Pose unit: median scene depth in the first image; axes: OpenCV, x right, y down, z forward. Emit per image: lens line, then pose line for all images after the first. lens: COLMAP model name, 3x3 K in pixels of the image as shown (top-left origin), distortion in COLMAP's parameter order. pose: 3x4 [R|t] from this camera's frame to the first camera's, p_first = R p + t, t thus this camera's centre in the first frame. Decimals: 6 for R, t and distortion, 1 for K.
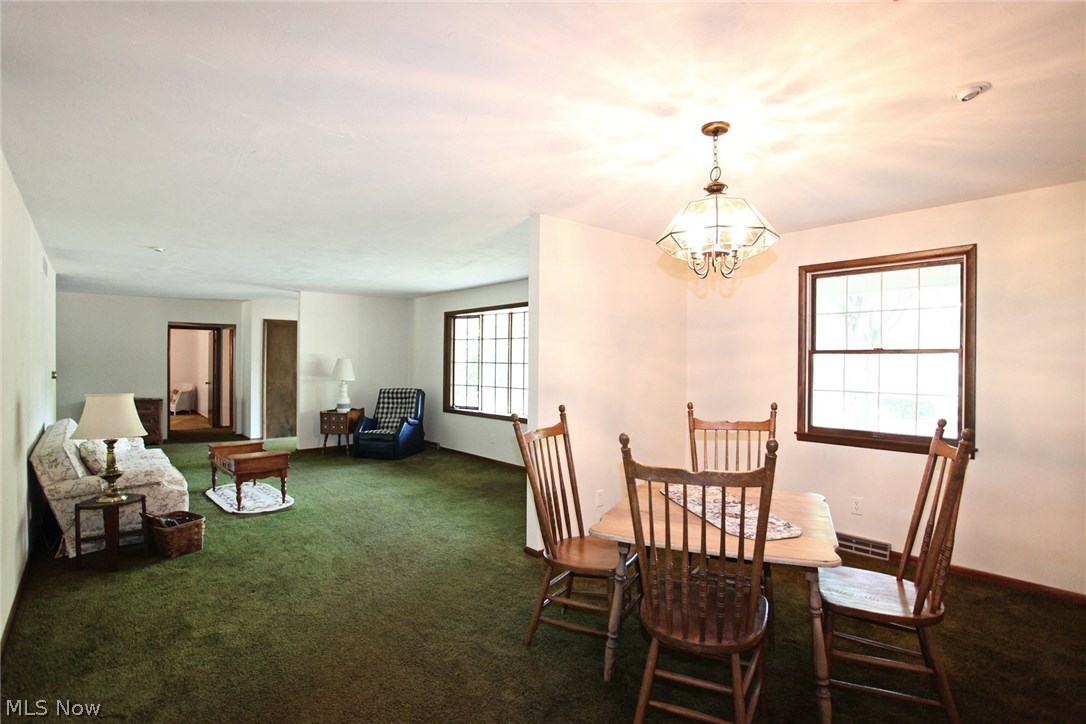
lens RADIAL K [[536.8, 0, 544.9], [0, 536.8, 371.0], [0, 0, 1]] dist [-0.073092, 0.030493]
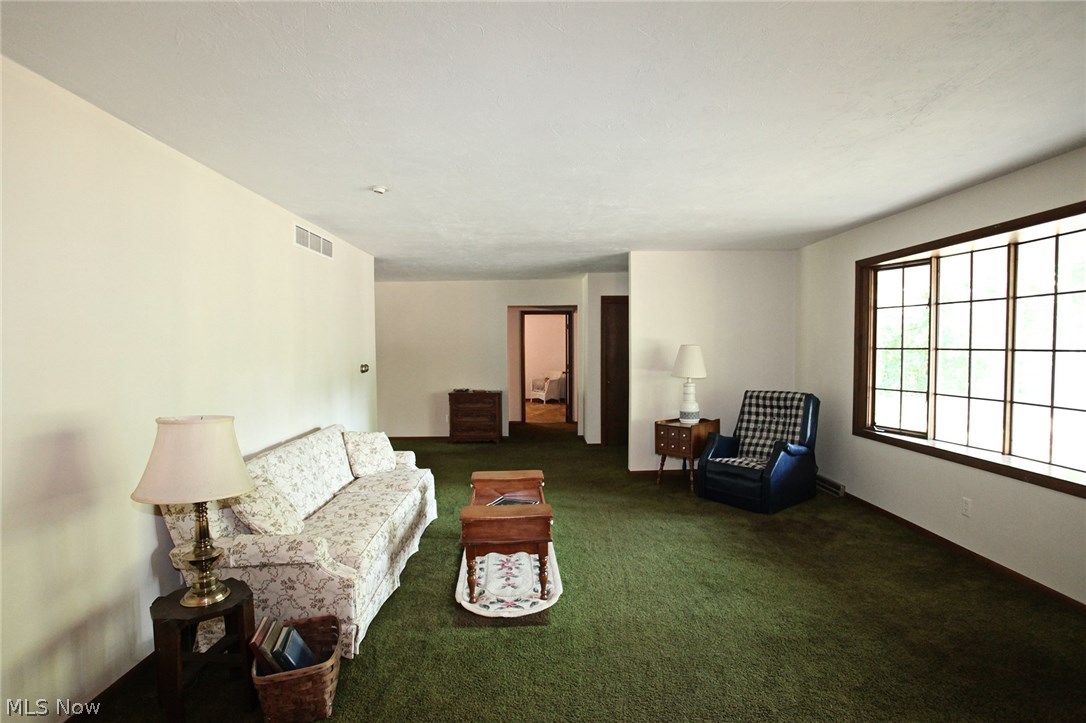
lens RADIAL K [[536.8, 0, 544.9], [0, 536.8, 370.5], [0, 0, 1]] dist [-0.073092, 0.030493]
pose [[0.758855, 0.014300, -0.651103, -0.075876], [0.004386, 0.999624, 0.027066, -0.009845], [0.651245, -0.023394, 0.758507, 0.362771]]
